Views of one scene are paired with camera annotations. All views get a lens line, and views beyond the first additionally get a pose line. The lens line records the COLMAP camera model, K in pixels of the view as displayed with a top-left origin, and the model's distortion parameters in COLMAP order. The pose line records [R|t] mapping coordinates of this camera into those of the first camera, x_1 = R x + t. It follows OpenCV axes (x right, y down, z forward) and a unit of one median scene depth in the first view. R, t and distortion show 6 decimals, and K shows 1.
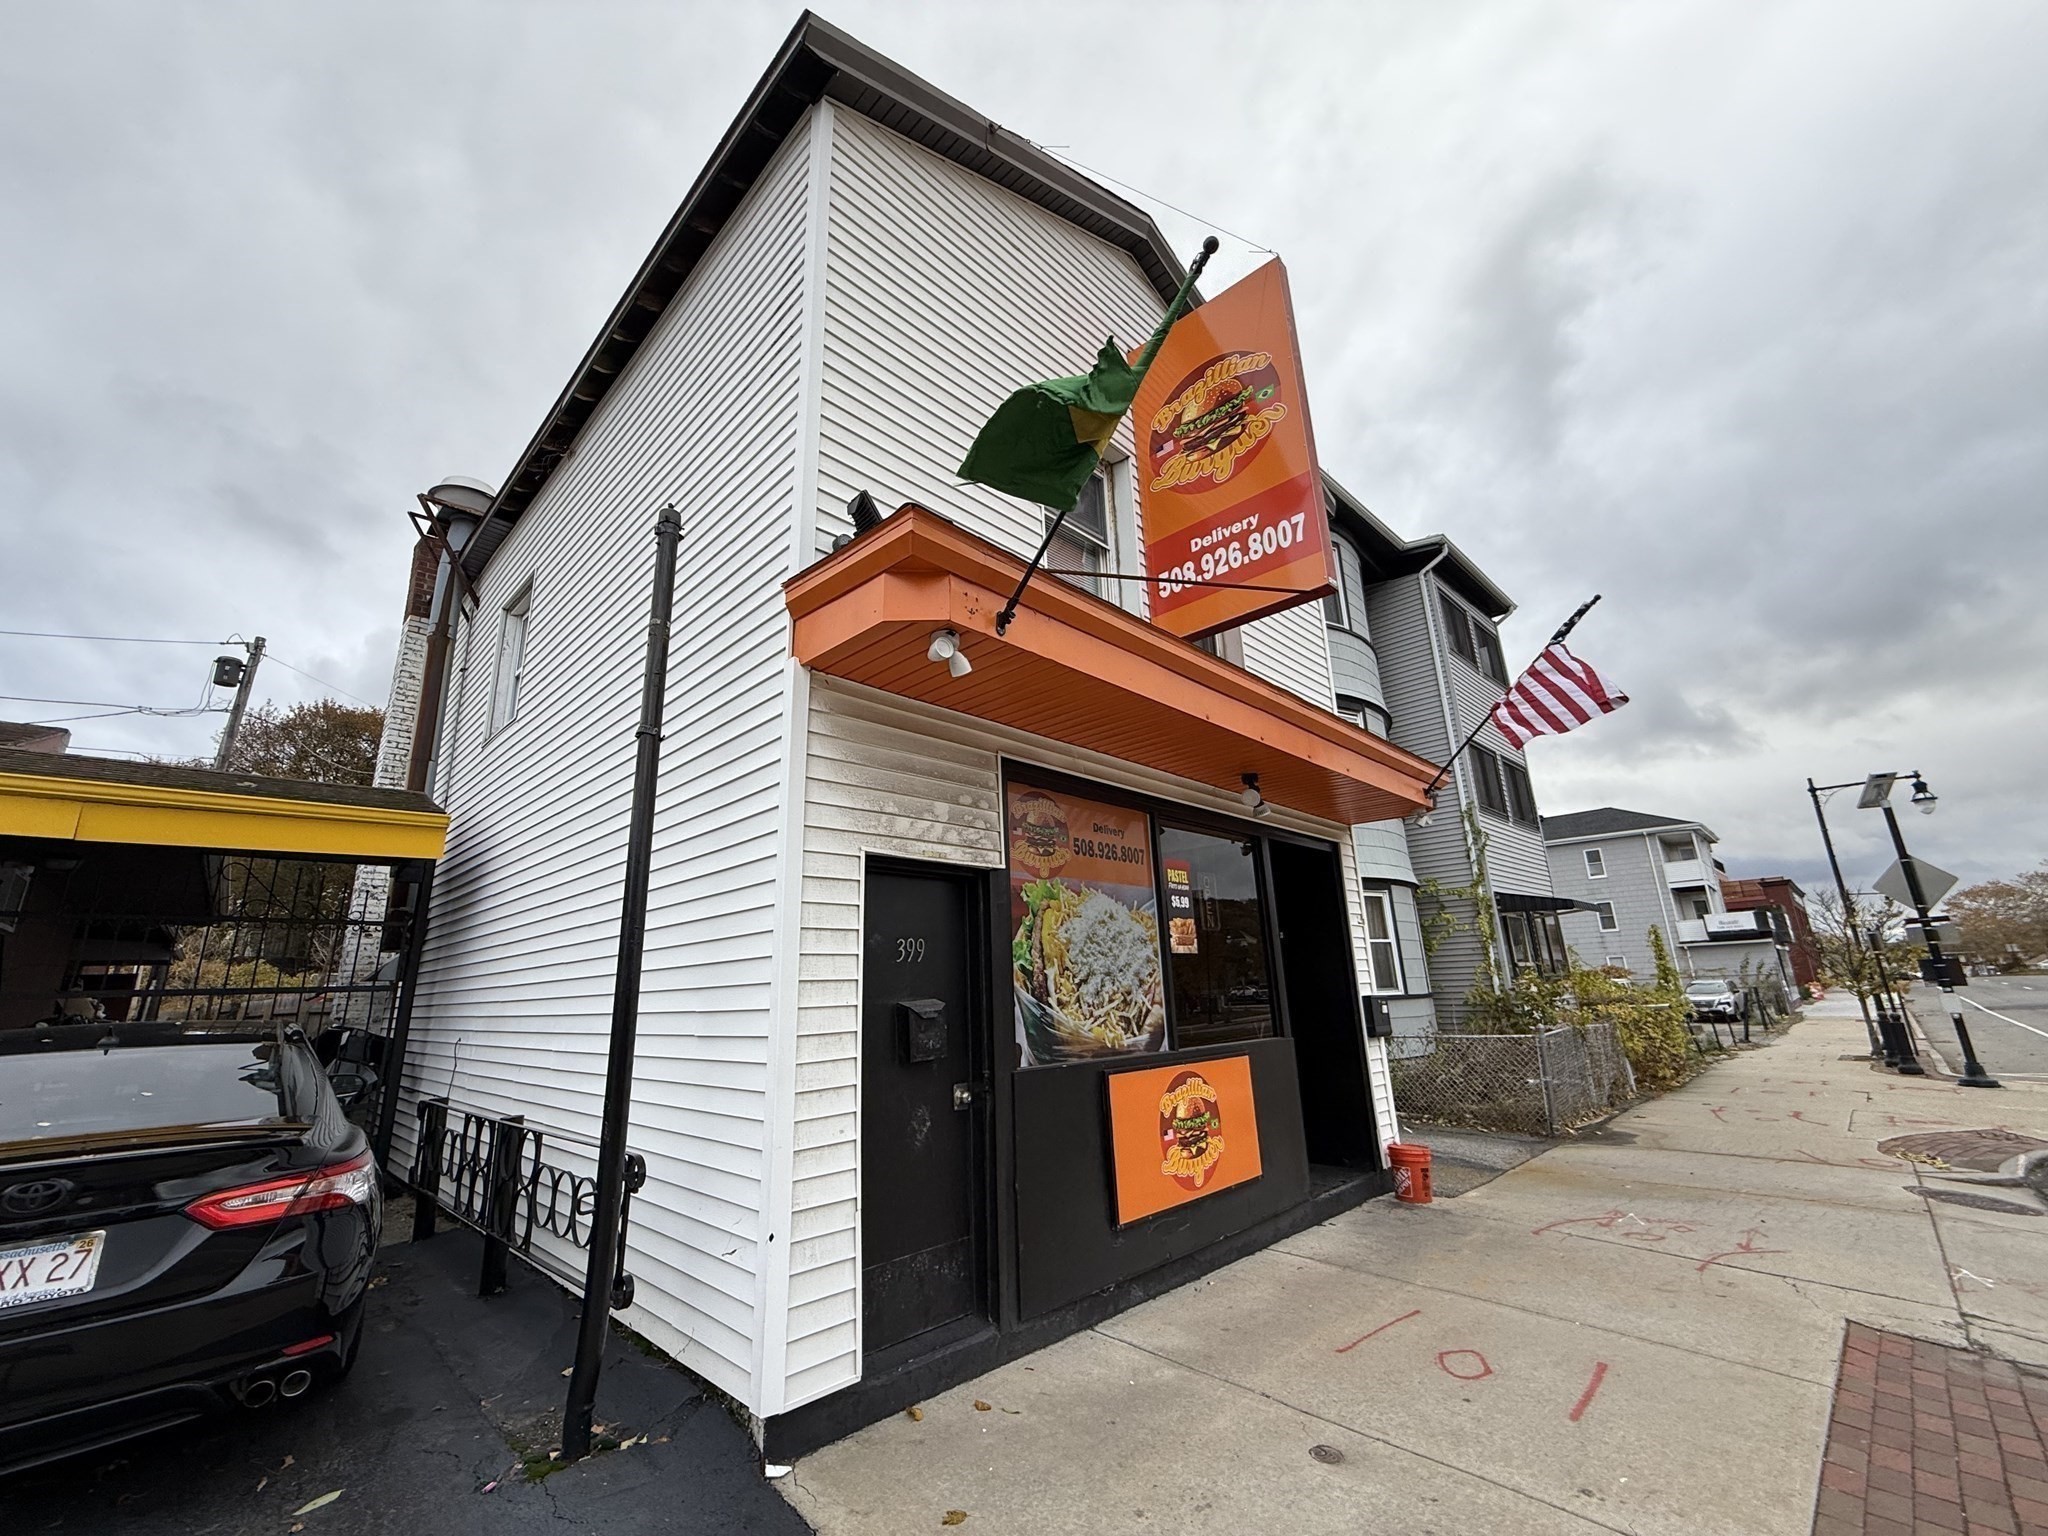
lens RADIAL K [[812.6, 0, 1016.3], [0, 812.6, 767.7], [0, 0, 1]] dist [-0.001487, -0.000111]
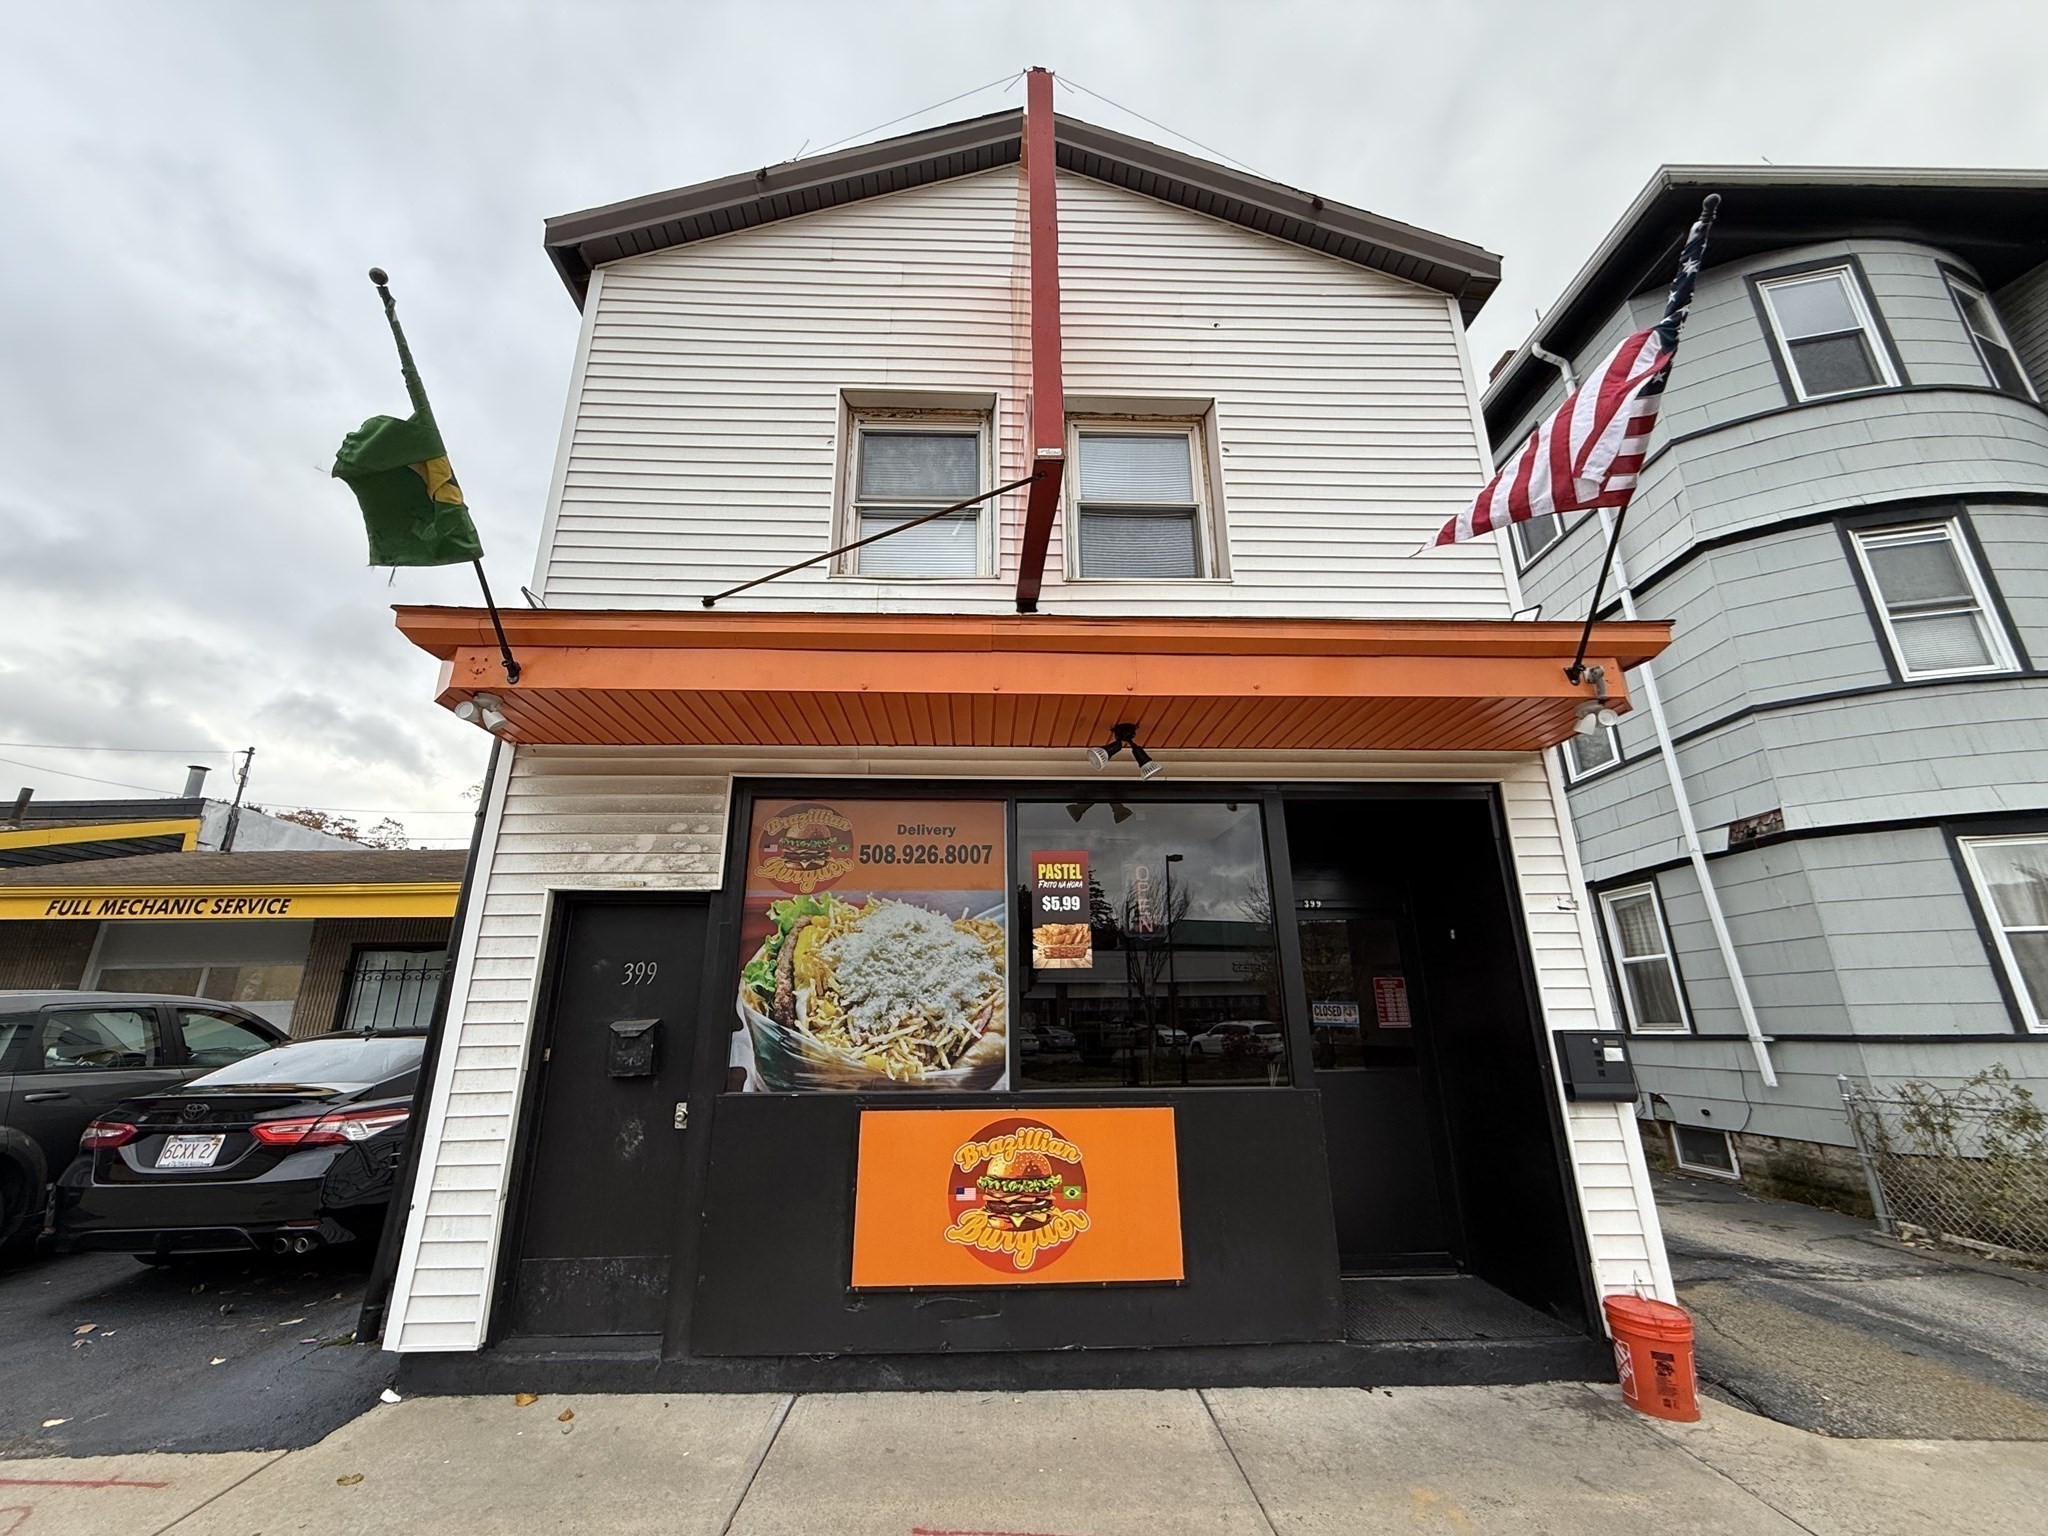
lens RADIAL K [[813.1, 0, 1018.5], [0, 813.1, 769.5], [0, 0, 1]] dist [-0.002058, 0.000171]
pose [[0.732231, -0.182716, -0.656089, 0.835039], [0.170214, 0.981865, -0.083474, 0.111644], [0.659443, -0.050553, 0.750053, 0.445812]]
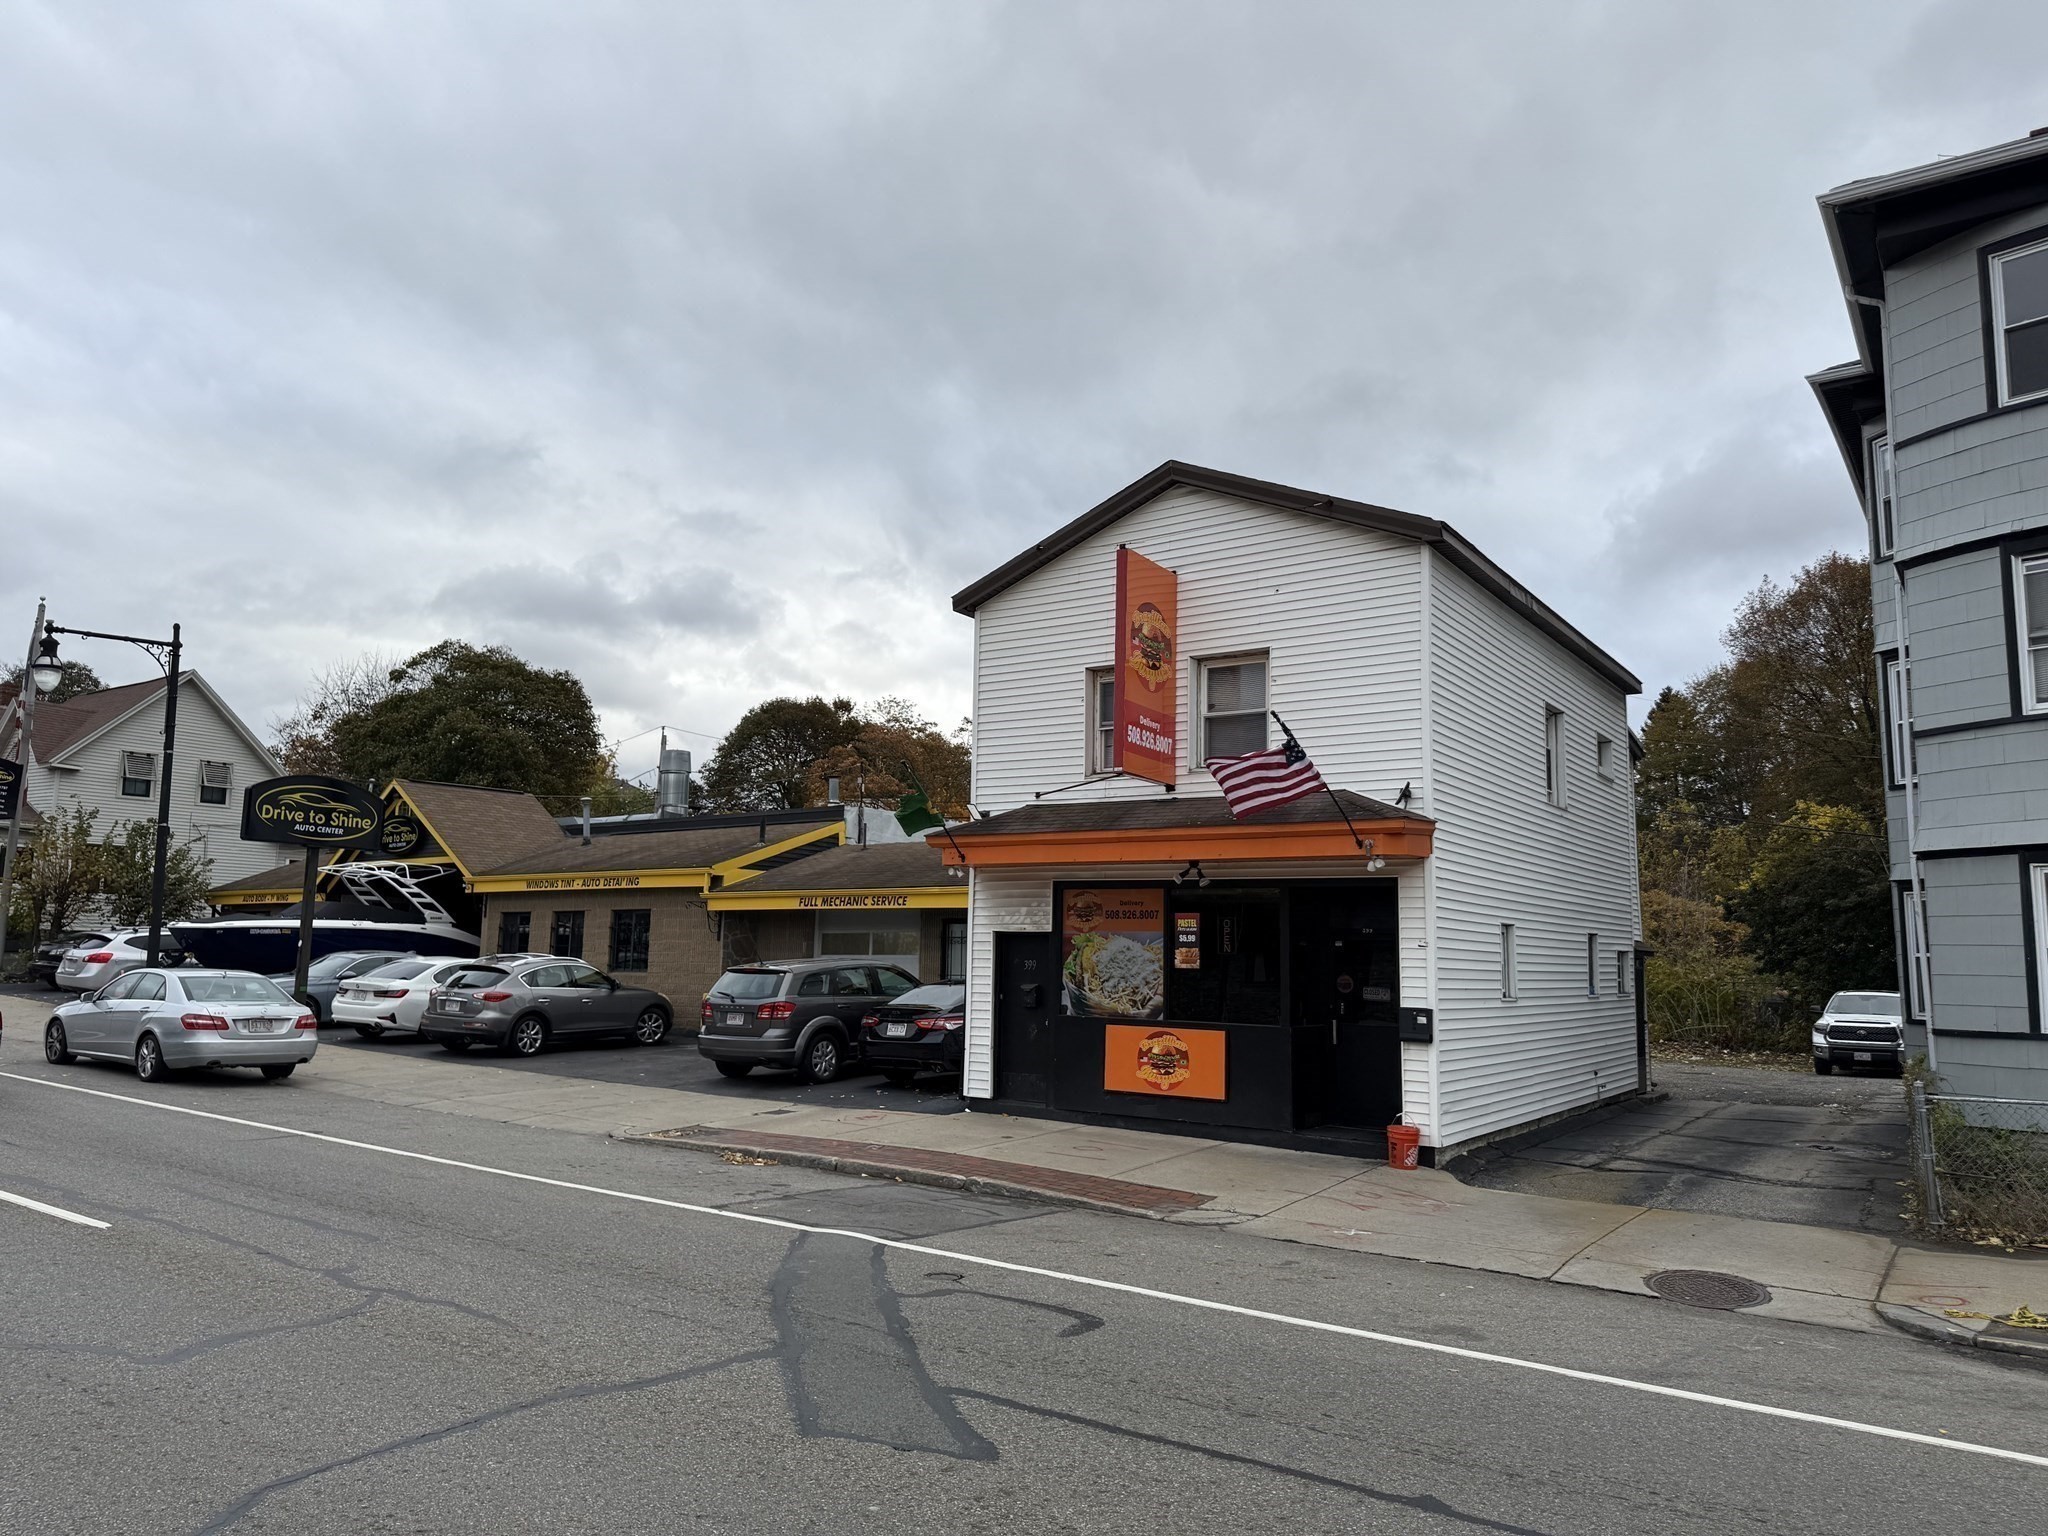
lens RADIAL K [[1406.3, 0, 1026.5], [0, 1406.3, 777.0], [0, 0, 1]] dist [0.126105, -0.197982]
pose [[0.190229, -0.091947, -0.977424, 3.544761], [0.238400, 0.970130, -0.044863, -0.126711], [0.952354, -0.224484, 0.206467, 0.173643]]
